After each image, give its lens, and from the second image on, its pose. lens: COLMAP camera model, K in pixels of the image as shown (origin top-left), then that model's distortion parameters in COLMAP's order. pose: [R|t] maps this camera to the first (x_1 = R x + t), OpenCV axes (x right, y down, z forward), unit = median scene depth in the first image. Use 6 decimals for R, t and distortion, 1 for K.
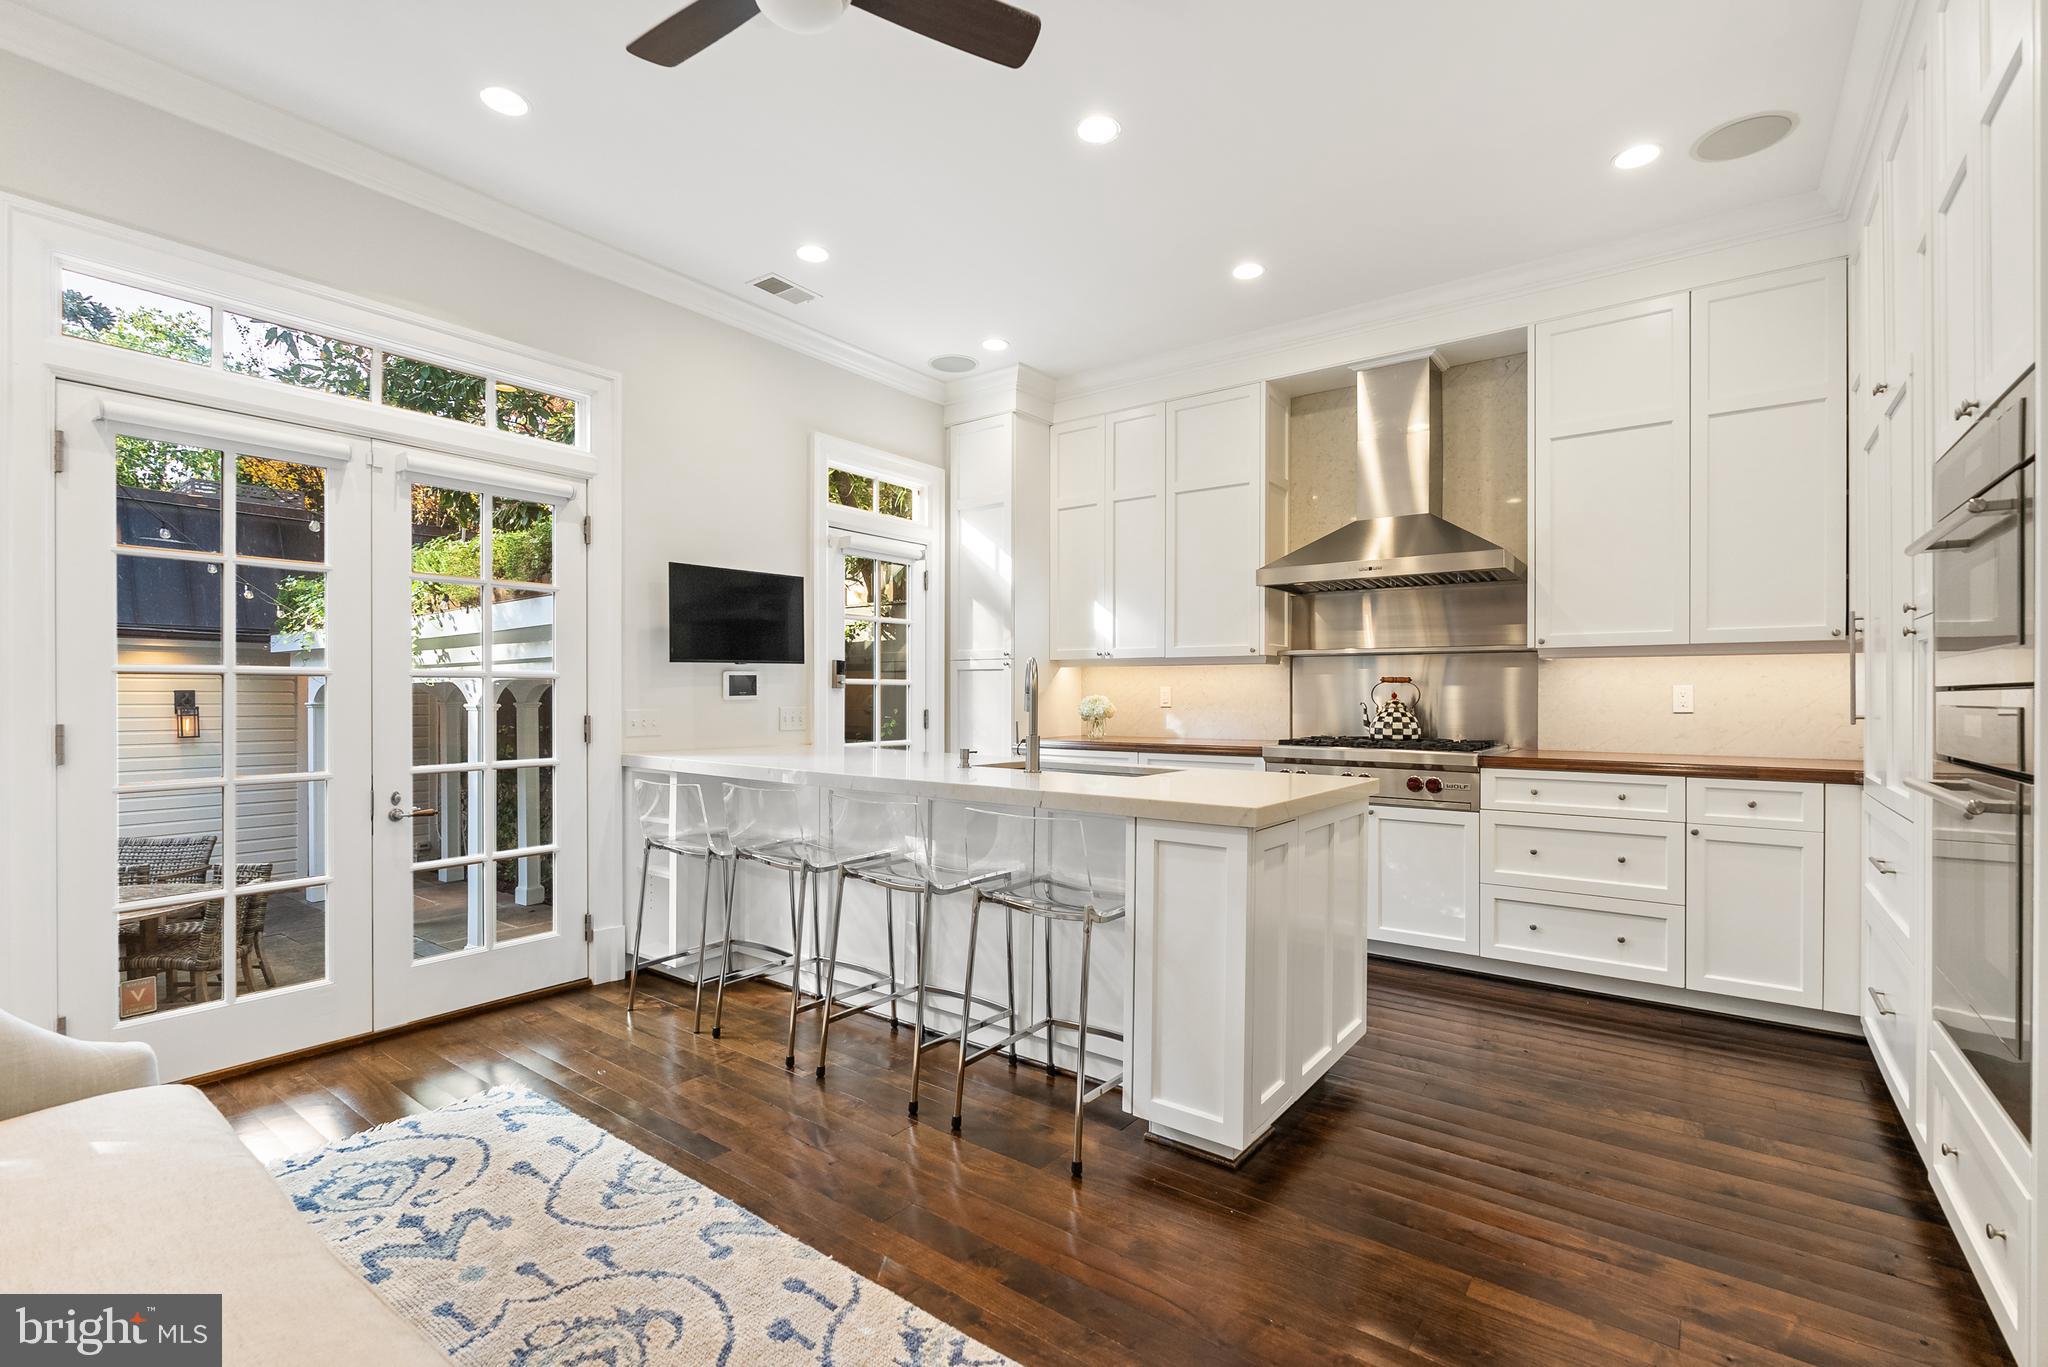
lens RADIAL K [[917.4, 0, 1025.6], [0, 917.4, 693.0], [0, 0, 1]] dist [-0.005546, 0.000818]
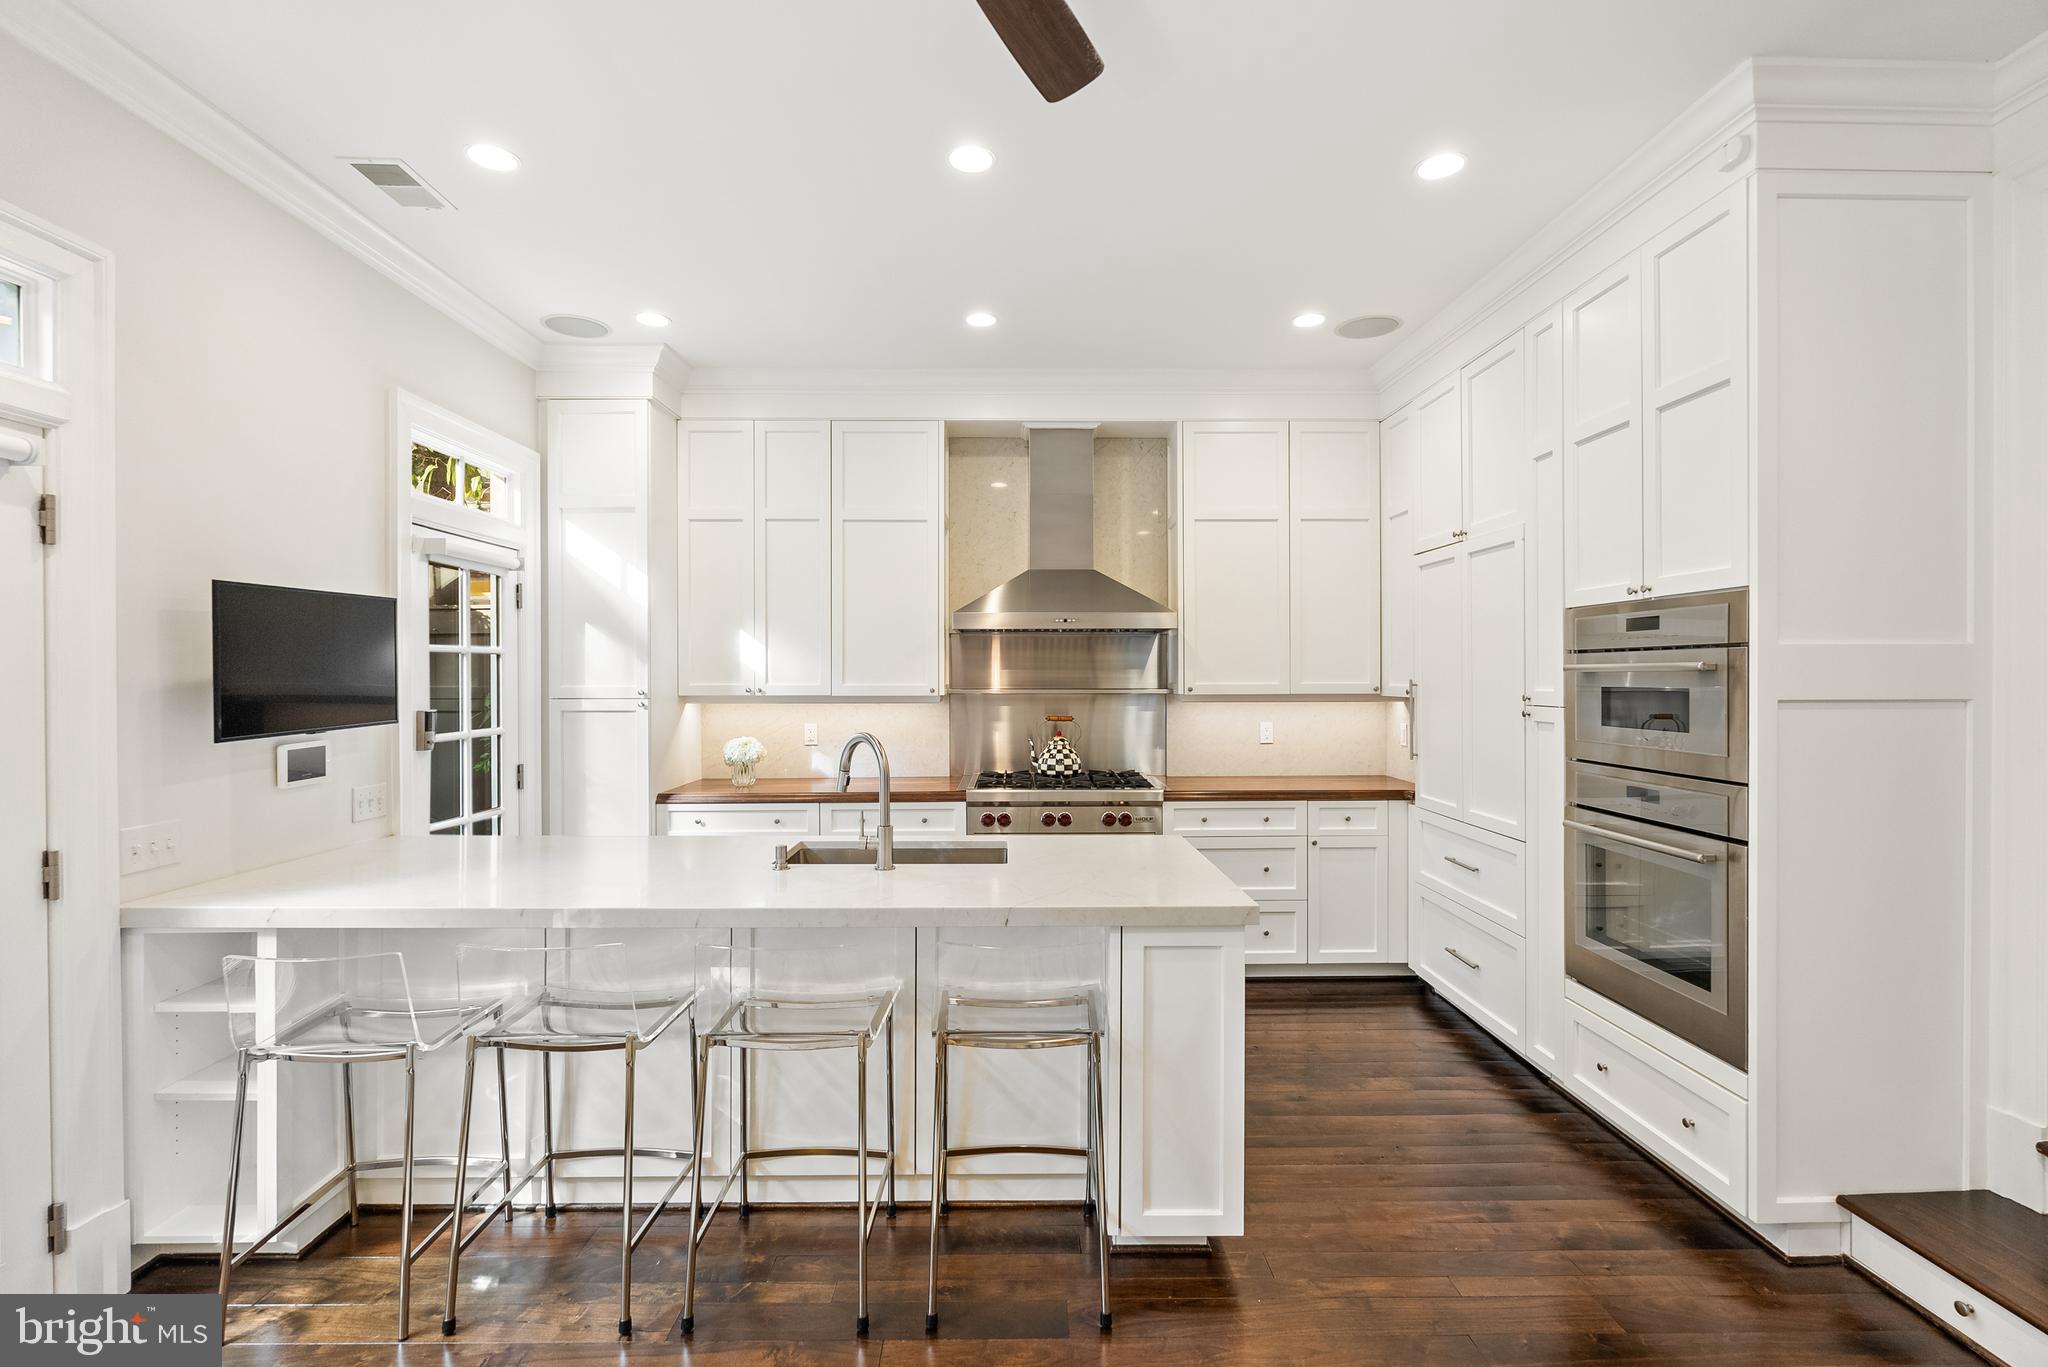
lens RADIAL K [[917.4, 0, 1025.6], [0, 917.4, 676.0], [0, 0, 1]] dist [-0.005546, 0.000818]
pose [[0.790853, -0.006298, 0.611973, -0.296691], [0.004183, 0.999979, 0.004885, -0.070965], [-0.611991, -0.001304, 0.790863, 0.165390]]
